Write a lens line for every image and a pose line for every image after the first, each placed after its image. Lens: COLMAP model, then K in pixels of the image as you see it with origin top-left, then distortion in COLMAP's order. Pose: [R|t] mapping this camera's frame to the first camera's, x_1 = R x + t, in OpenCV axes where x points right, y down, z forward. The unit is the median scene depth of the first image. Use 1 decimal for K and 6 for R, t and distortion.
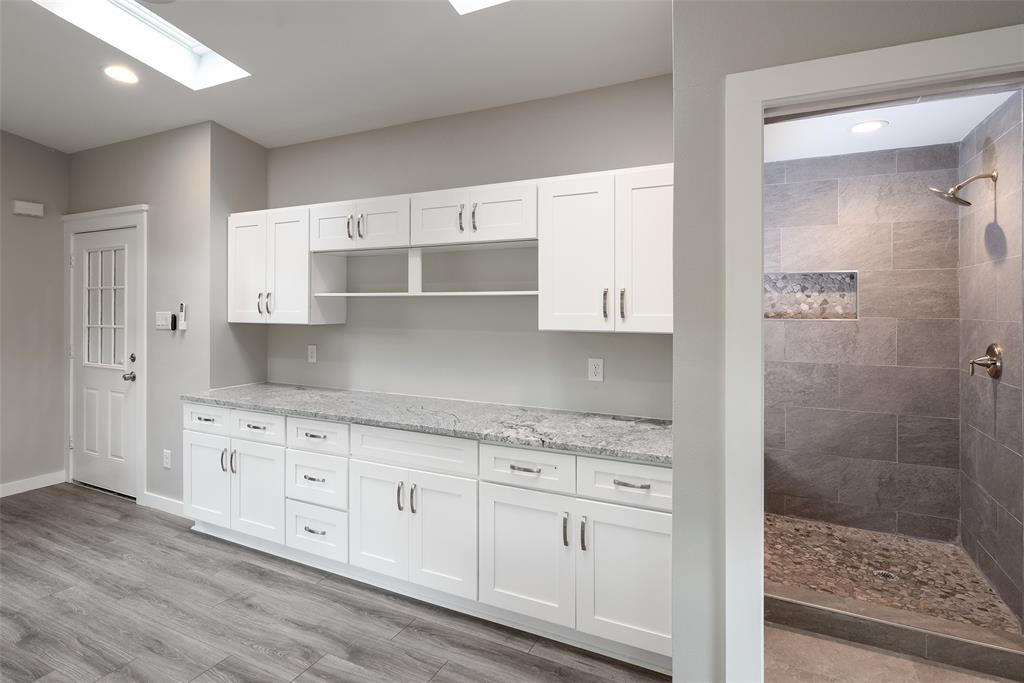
lens RADIAL K [[507.6, 0, 469.5], [0, 507.6, 302.1], [0, 0, 1]] dist [-0.001865, -0.000390]
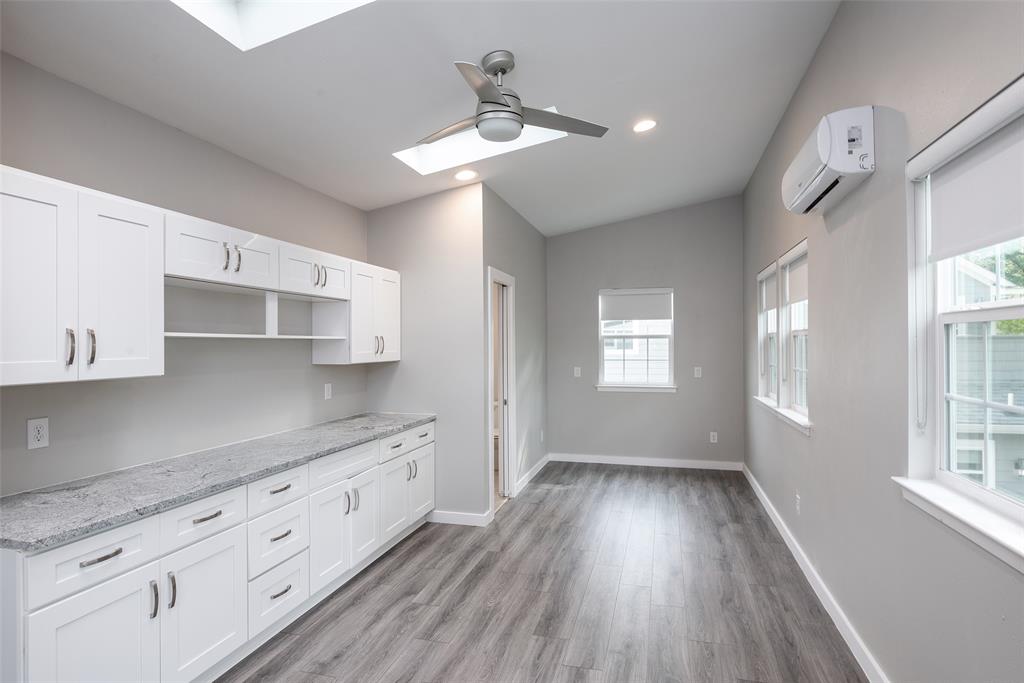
lens RADIAL K [[562.3, 0, 510.0], [0, 562.3, 342.4], [0, 0, 1]] dist [-0.002228, -0.000396]
pose [[-0.195854, 0.002592, 0.980630, -1.447747], [-0.000858, 0.999996, -0.002814, -0.001204], [-0.980633, -0.001393, -0.195851, 0.824619]]
